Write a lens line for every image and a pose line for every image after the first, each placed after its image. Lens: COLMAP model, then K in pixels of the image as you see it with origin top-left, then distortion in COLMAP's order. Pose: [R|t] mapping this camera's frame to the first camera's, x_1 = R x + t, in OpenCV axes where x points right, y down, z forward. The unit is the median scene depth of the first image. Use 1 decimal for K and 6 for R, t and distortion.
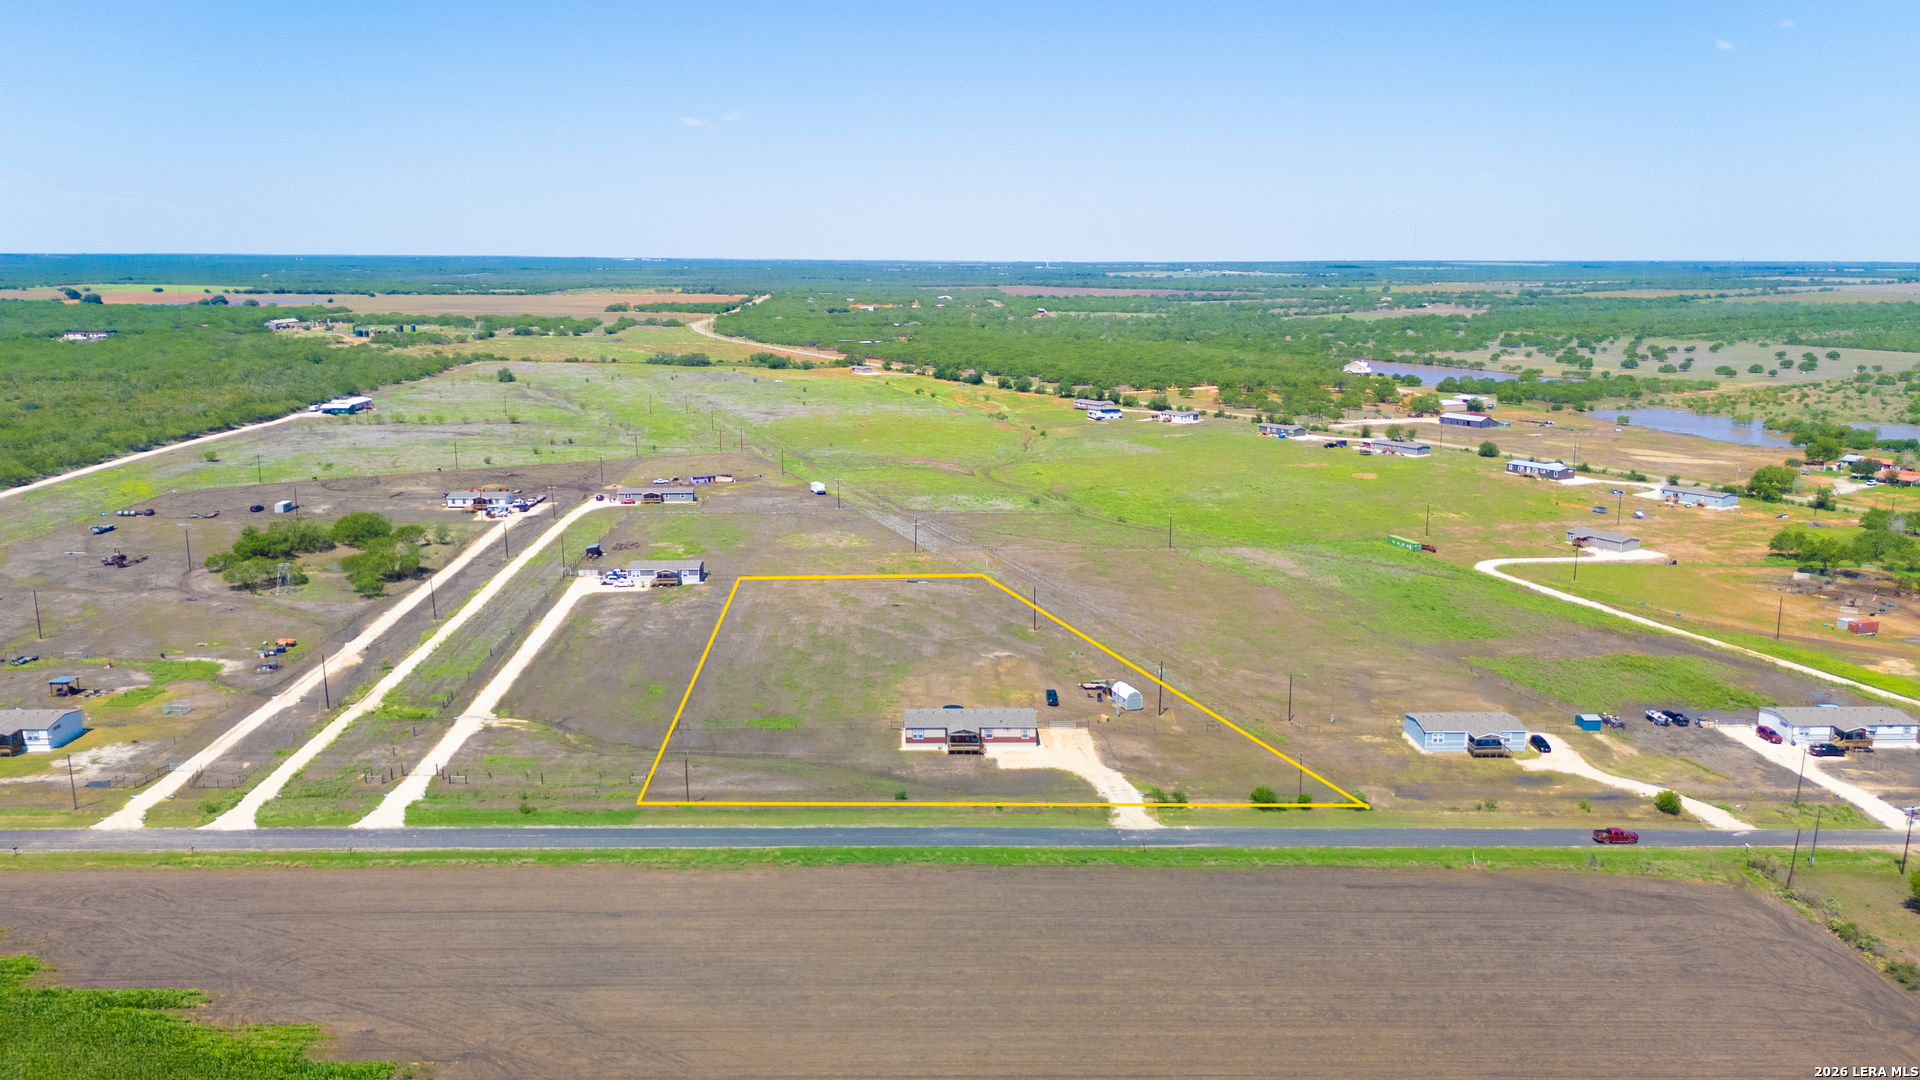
lens RADIAL K [[1402.7, 0, 962.9], [0, 1402.7, 537.6], [0, 0, 1]] dist [0.097164, -0.126591]
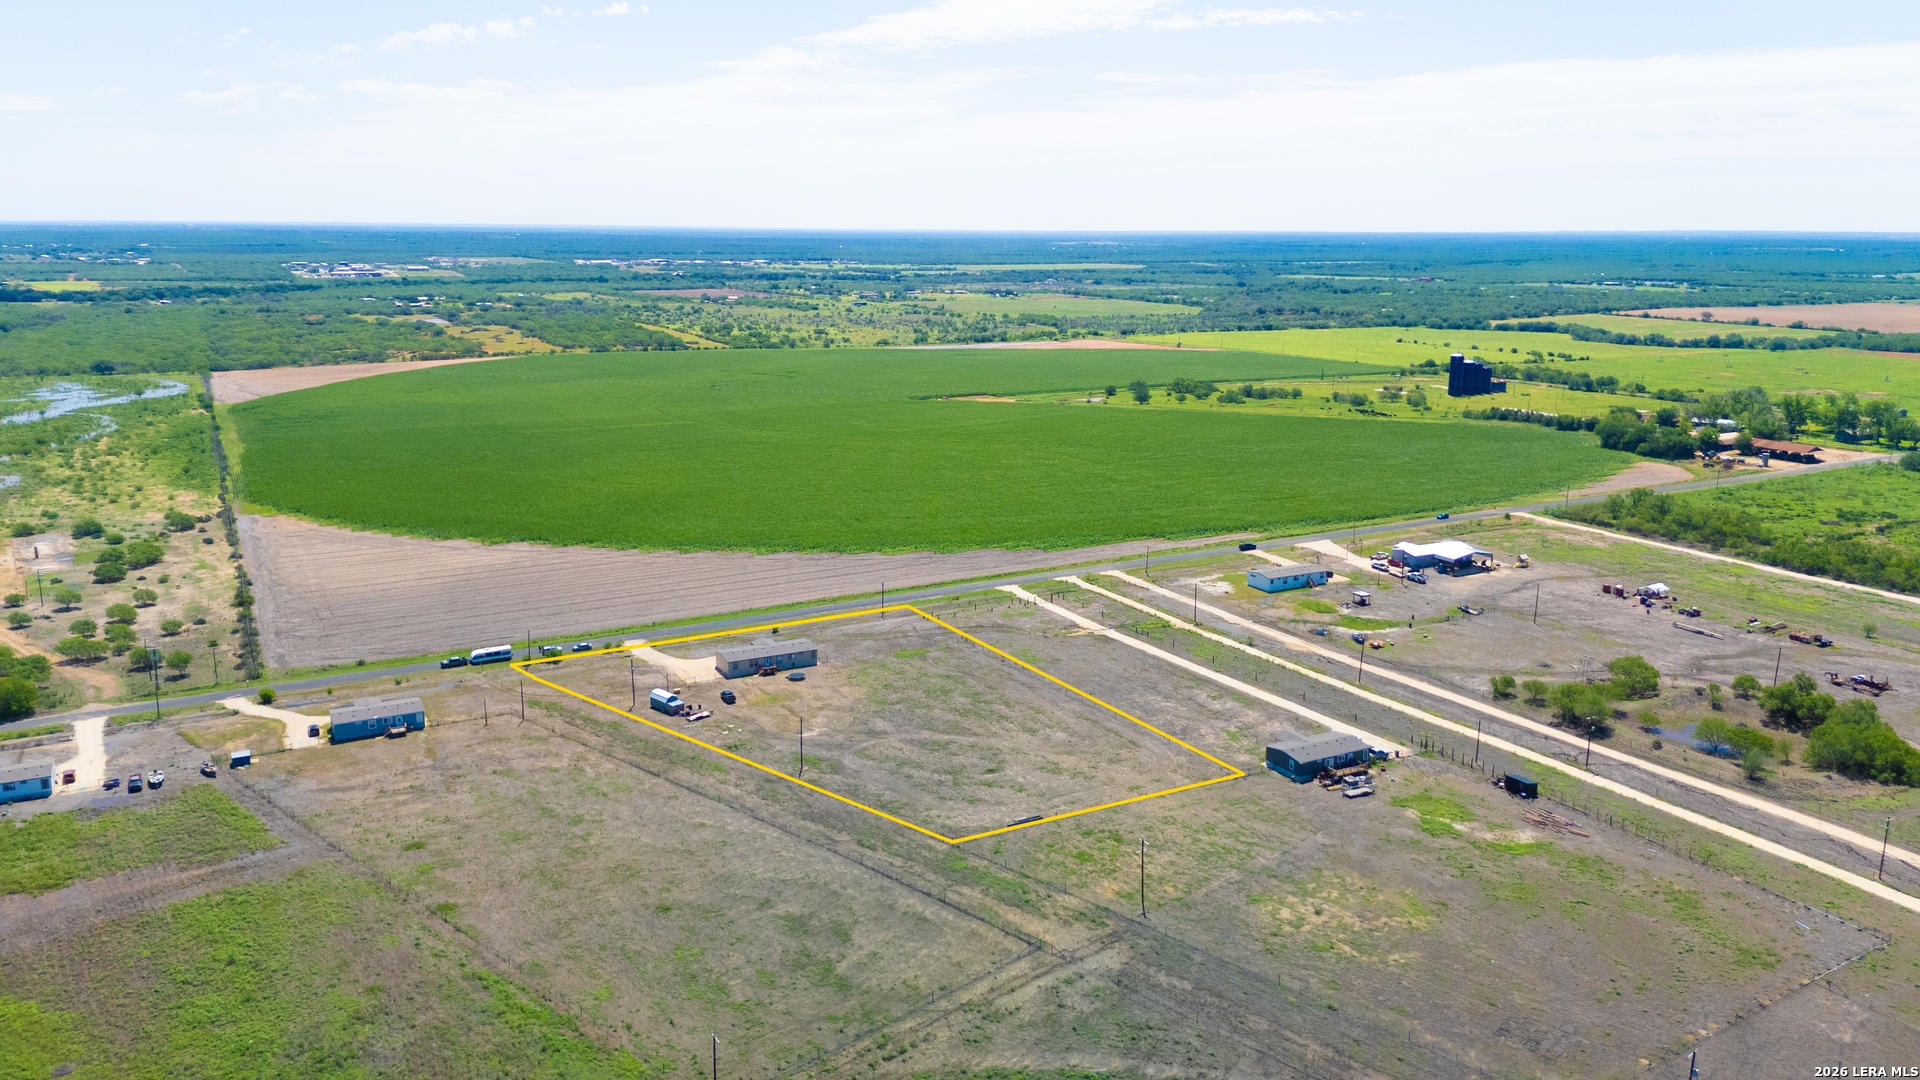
lens RADIAL K [[1402.7, 0, 962.9], [0, 1402.7, 537.6], [0, 0, 1]] dist [0.097164, -0.126591]
pose [[-0.901728, 0.084903, -0.423884, 0.397217], [-0.094592, 0.918014, 0.385102, -0.512076], [0.421828, 0.387353, -0.819767, 2.111281]]
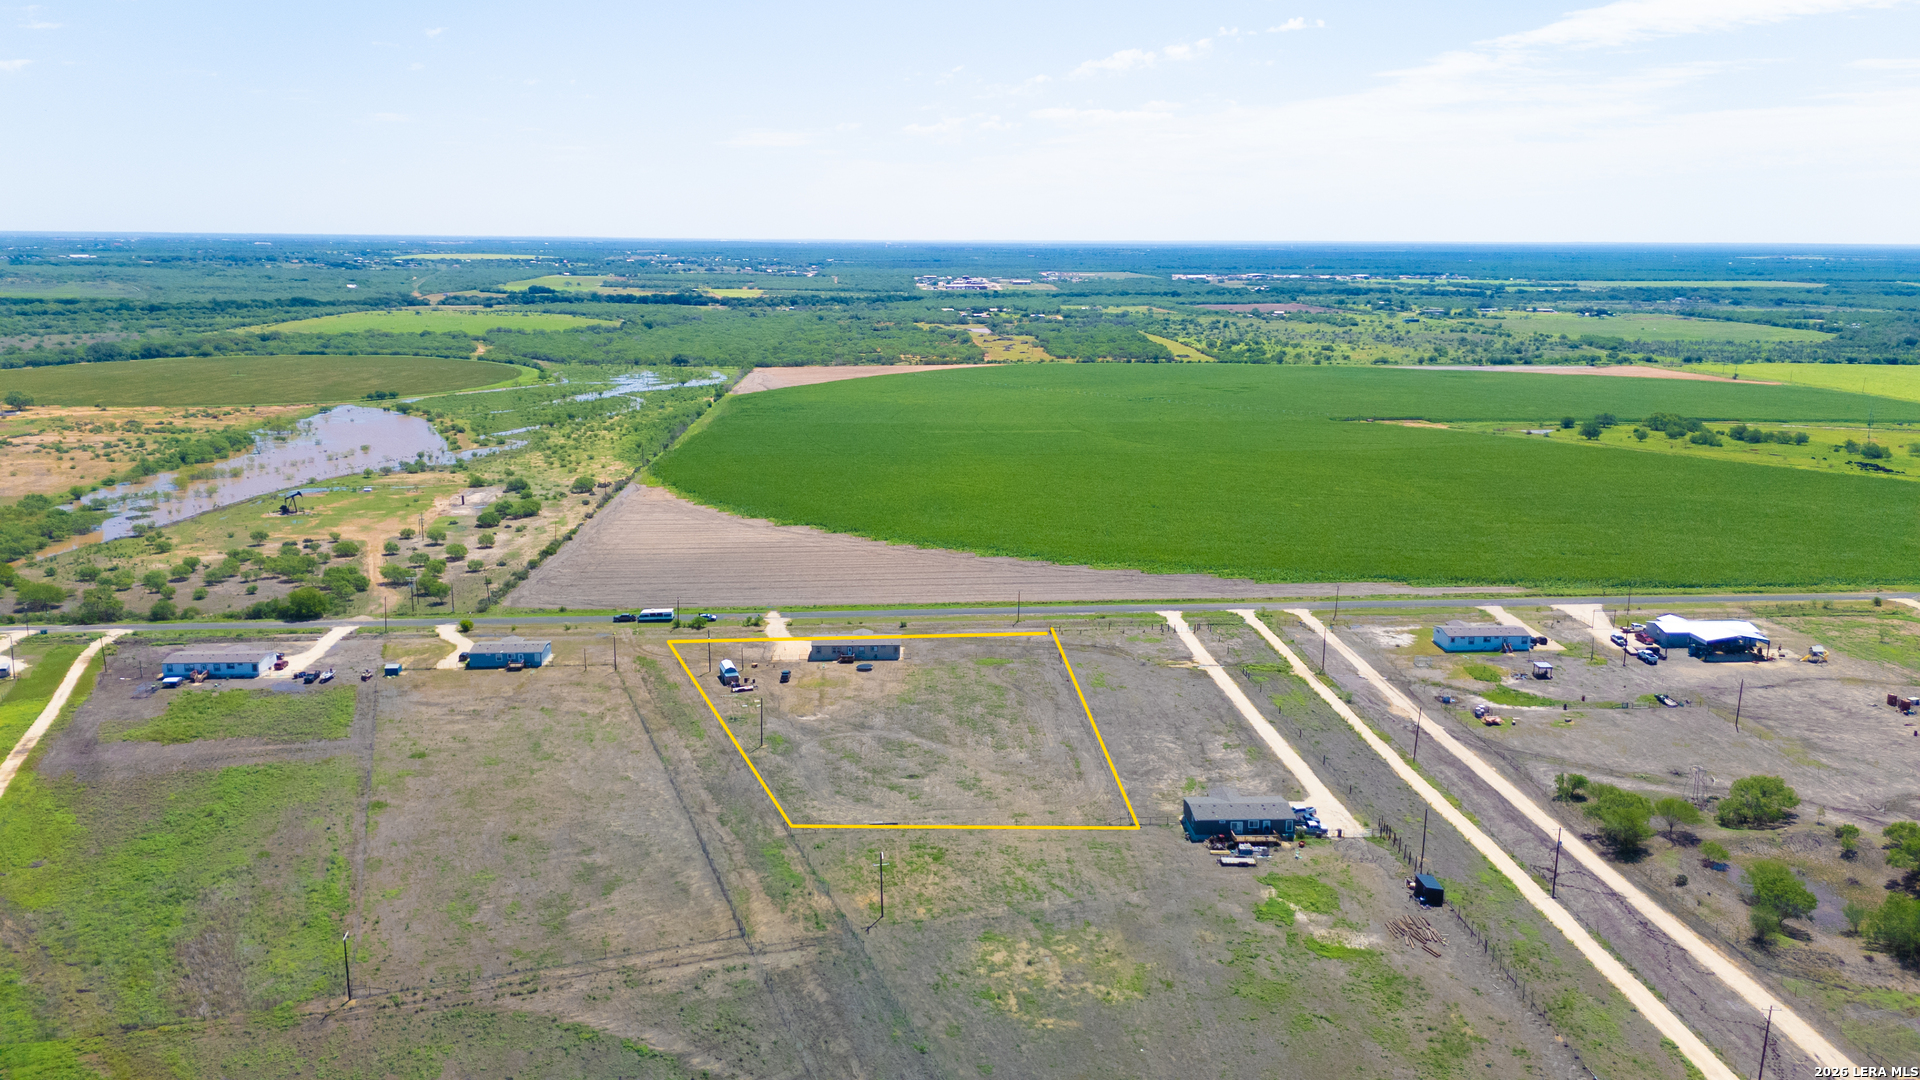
lens RADIAL K [[1402.7, 0, 962.9], [0, 1402.7, 537.6], [0, 0, 1]] dist [0.097164, -0.126591]
pose [[-0.999923, -0.009960, -0.007344, -0.091948], [-0.012065, 0.916659, 0.399488, -0.541381], [0.002753, 0.399546, -0.916709, 2.232658]]
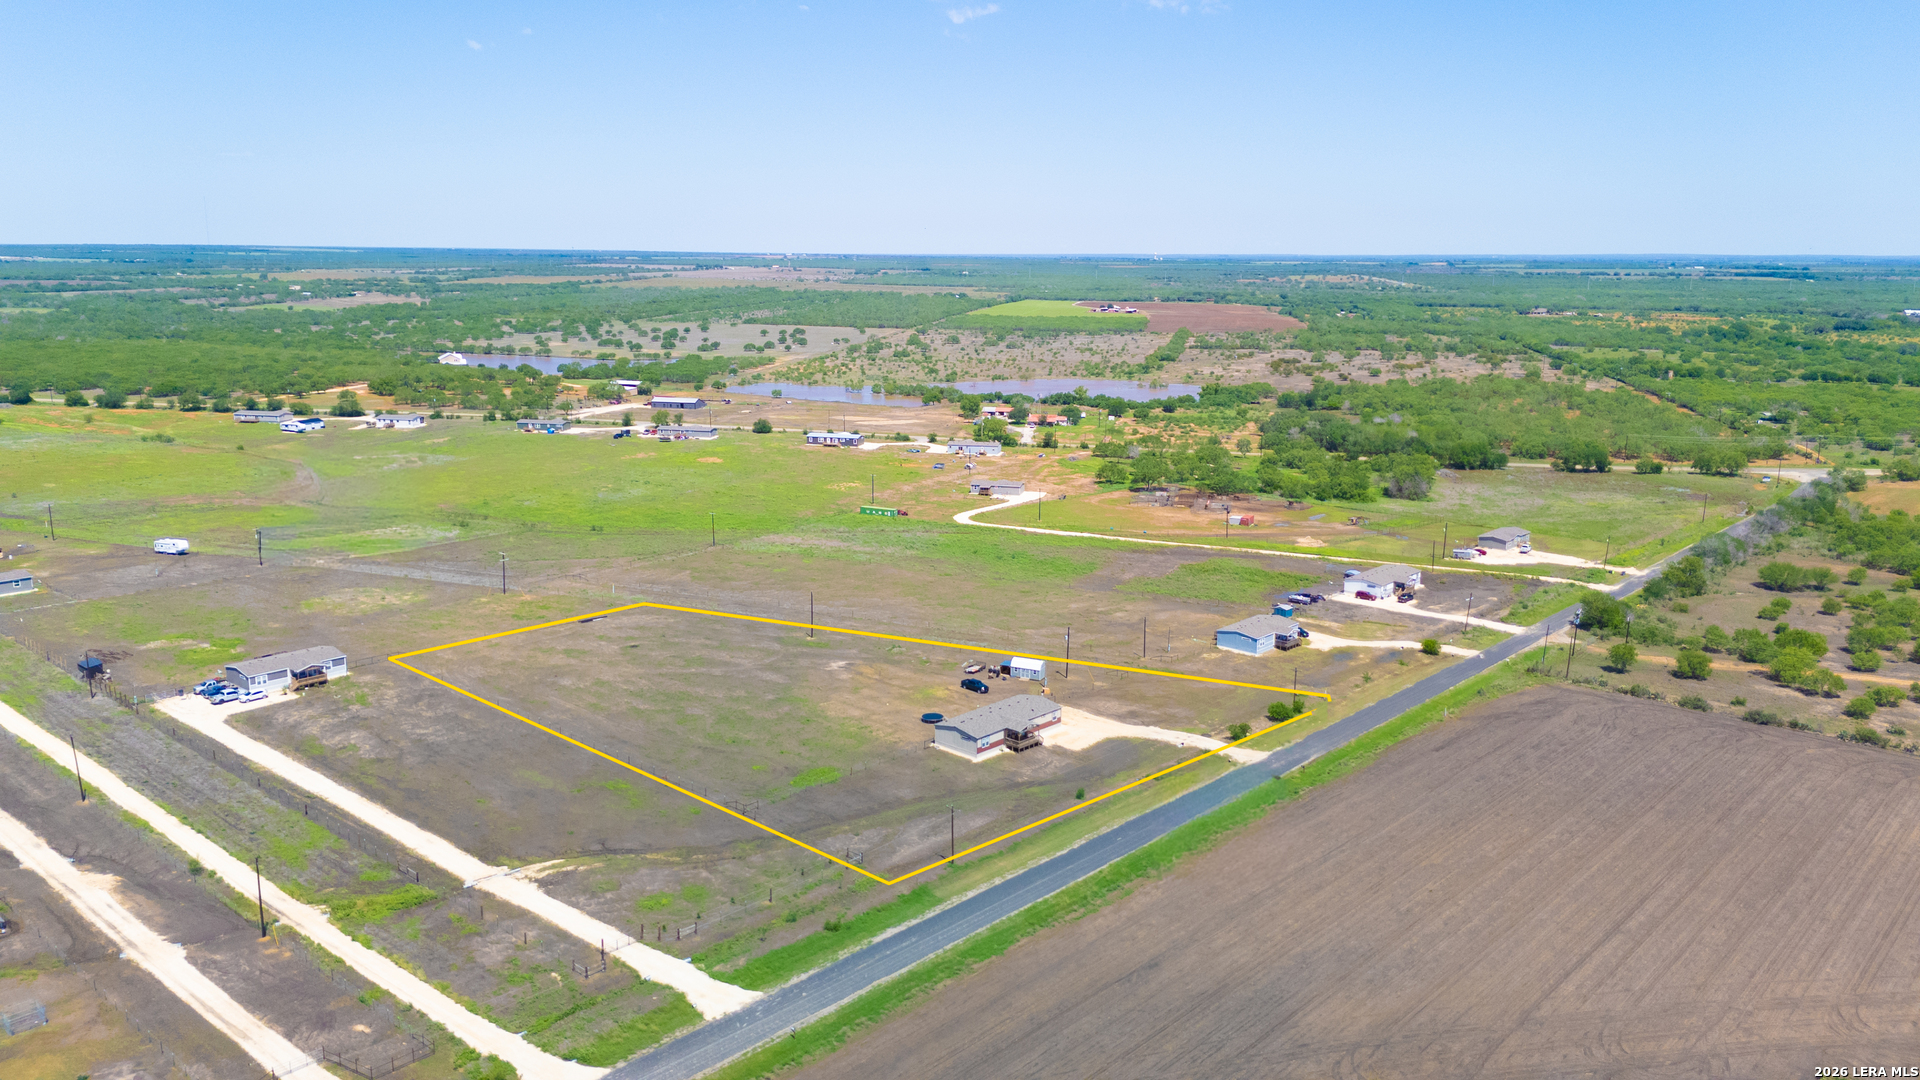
lens RADIAL K [[1402.7, 0, 962.9], [0, 1402.7, 537.6], [0, 0, 1]] dist [0.097164, -0.126591]
pose [[0.696433, -0.144146, 0.702996, -0.673391], [0.137310, 0.988286, 0.066614, -0.064384], [-0.704363, 0.050136, 0.708067, 0.296092]]
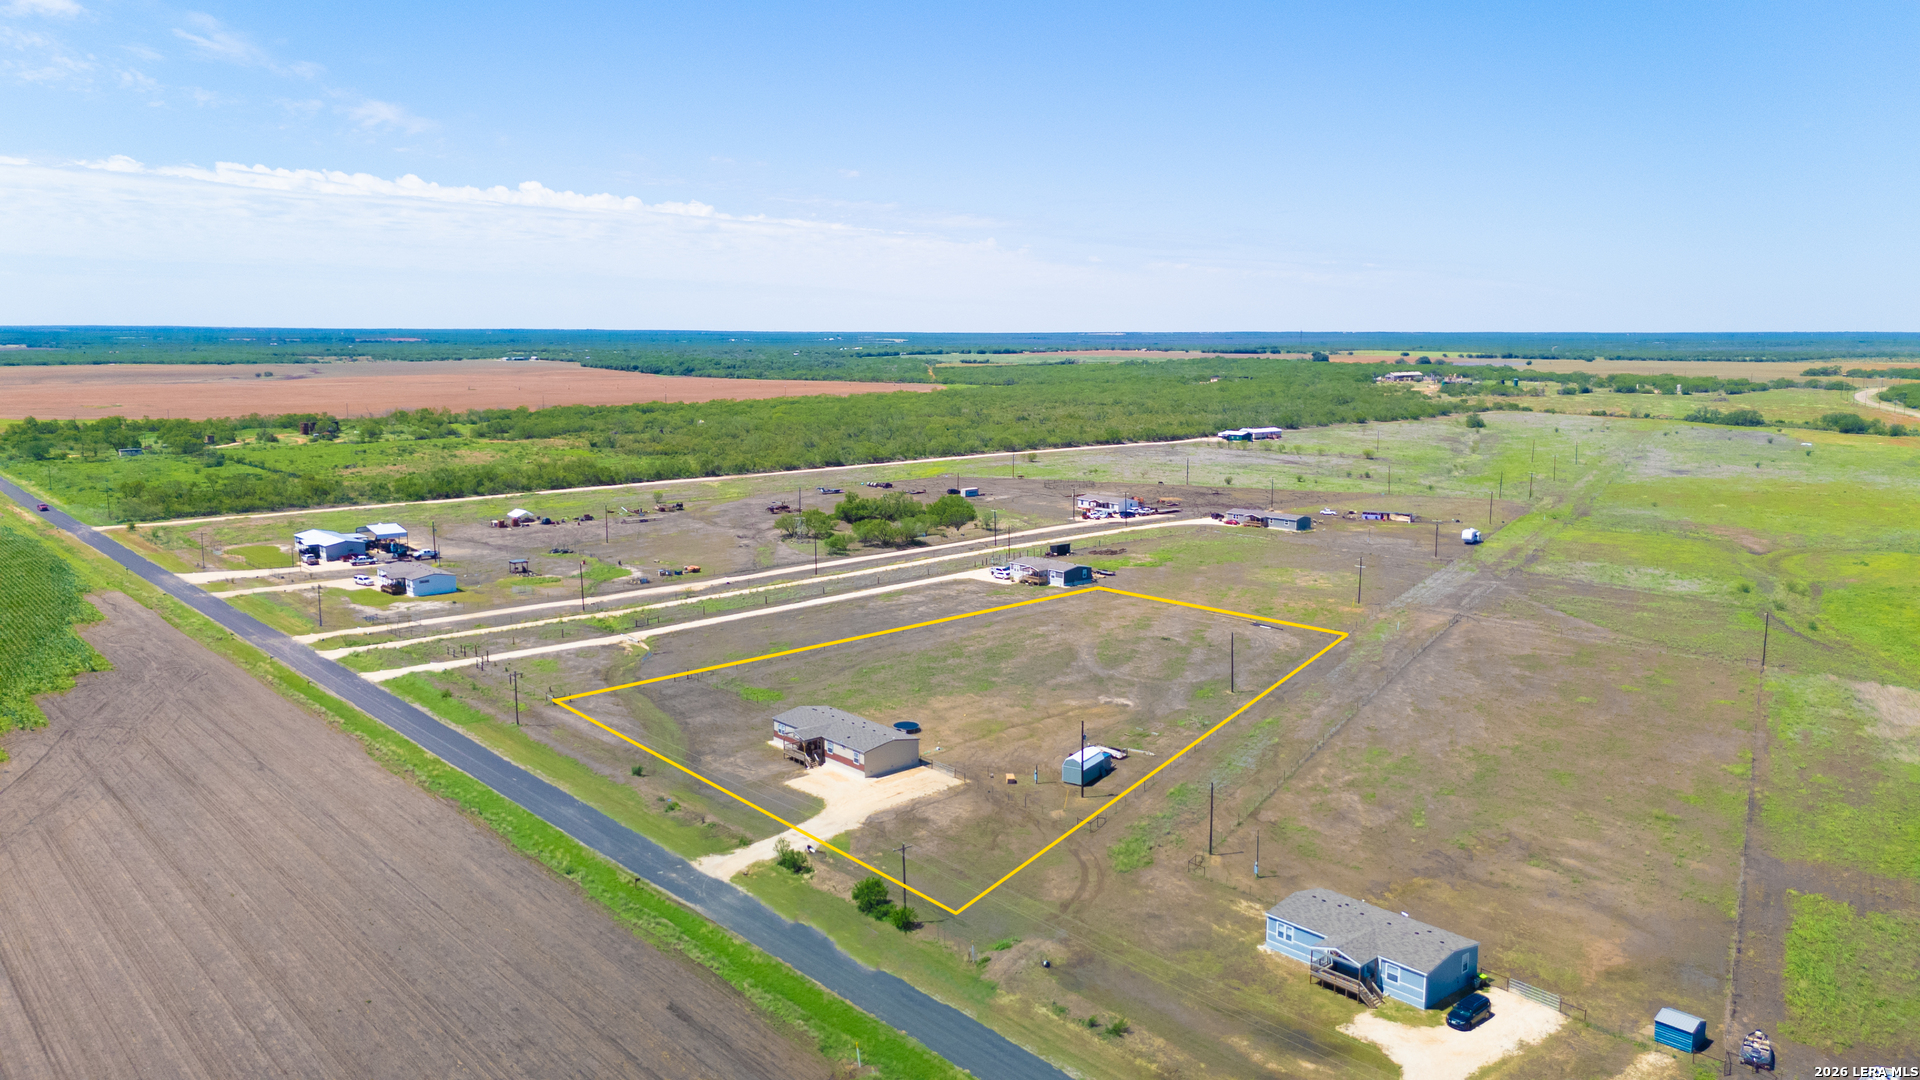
lens RADIAL K [[1402.7, 0, 962.9], [0, 1402.7, 537.6], [0, 0, 1]] dist [0.097164, -0.126591]
pose [[0.635349, 0.113304, -0.763867, 0.652892], [-0.154223, 0.987867, 0.018255, -0.009043], [0.756668, 0.106208, 0.645115, 0.486695]]
